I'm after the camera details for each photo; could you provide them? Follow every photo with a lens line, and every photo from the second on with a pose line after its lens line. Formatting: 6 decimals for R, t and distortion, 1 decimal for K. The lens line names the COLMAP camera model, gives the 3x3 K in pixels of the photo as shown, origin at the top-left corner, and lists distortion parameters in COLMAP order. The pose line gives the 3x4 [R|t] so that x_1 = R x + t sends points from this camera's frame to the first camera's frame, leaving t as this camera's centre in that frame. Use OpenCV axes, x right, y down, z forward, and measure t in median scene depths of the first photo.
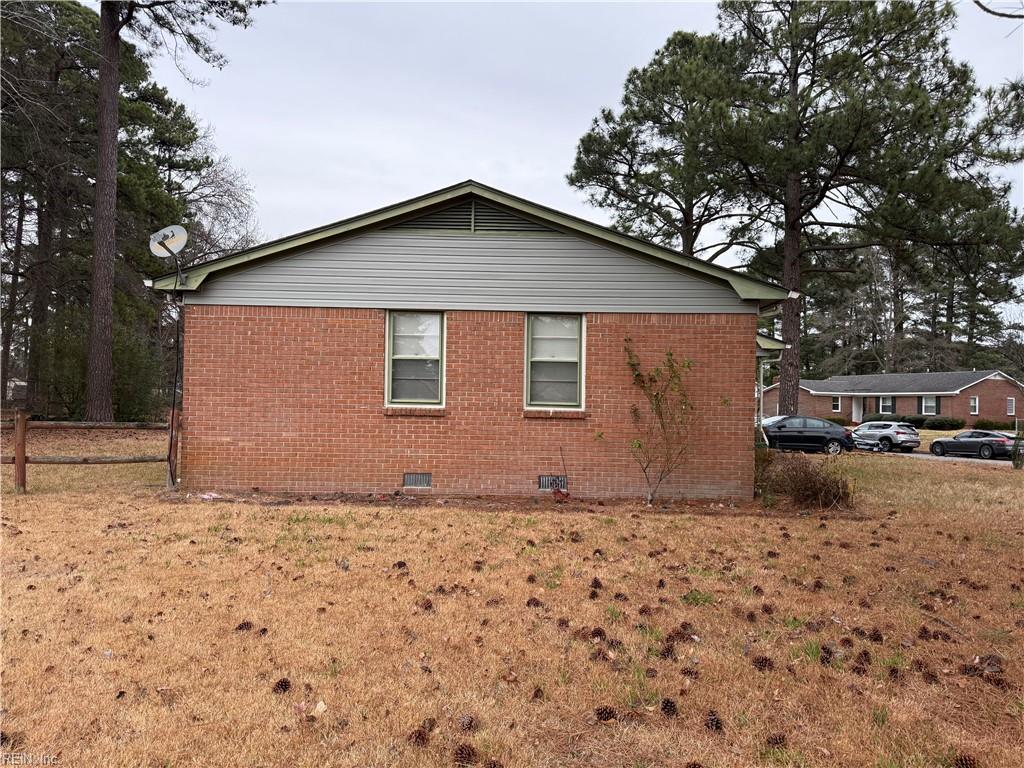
lens RADIAL K [[719.5, 0, 511.7], [0, 719.5, 385.3], [0, 0, 1]] dist [0.003132, -0.000583]
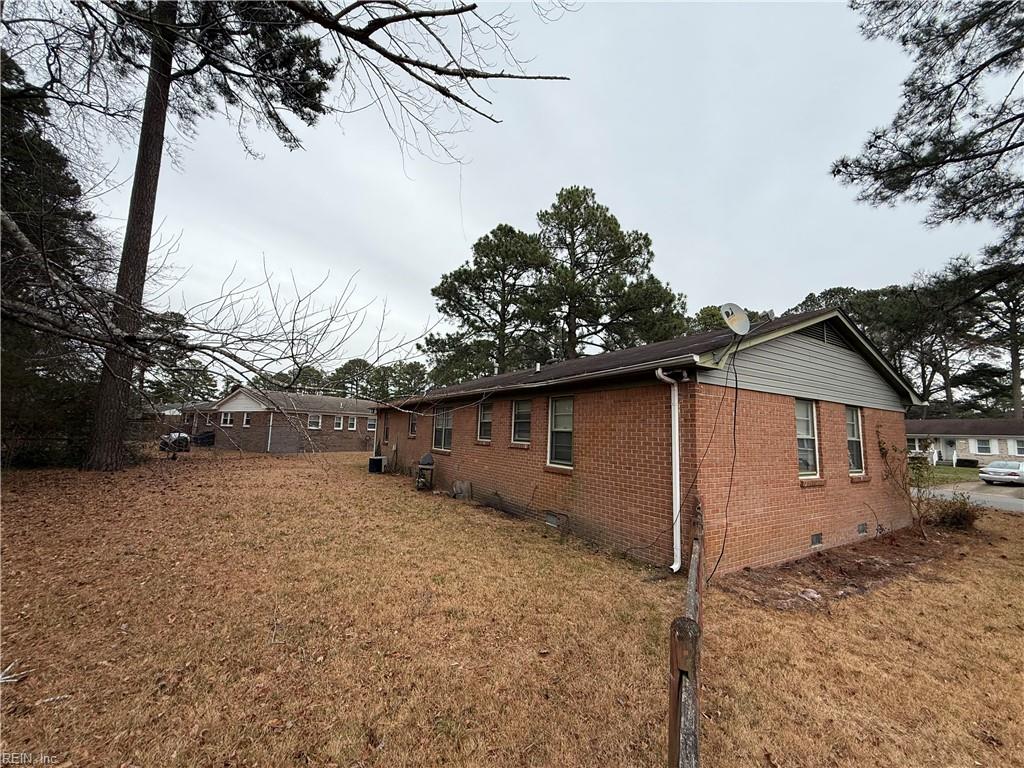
lens RADIAL K [[404.1, 0, 514.6], [0, 404.1, 383.4], [0, 0, 1]] dist [0.002280, 0.000043]
pose [[0.852390, 0.070509, 0.518131, -0.936177], [-0.029719, 0.995798, -0.086620, -0.055965], [-0.522061, 0.058436, 0.850904, 0.661763]]
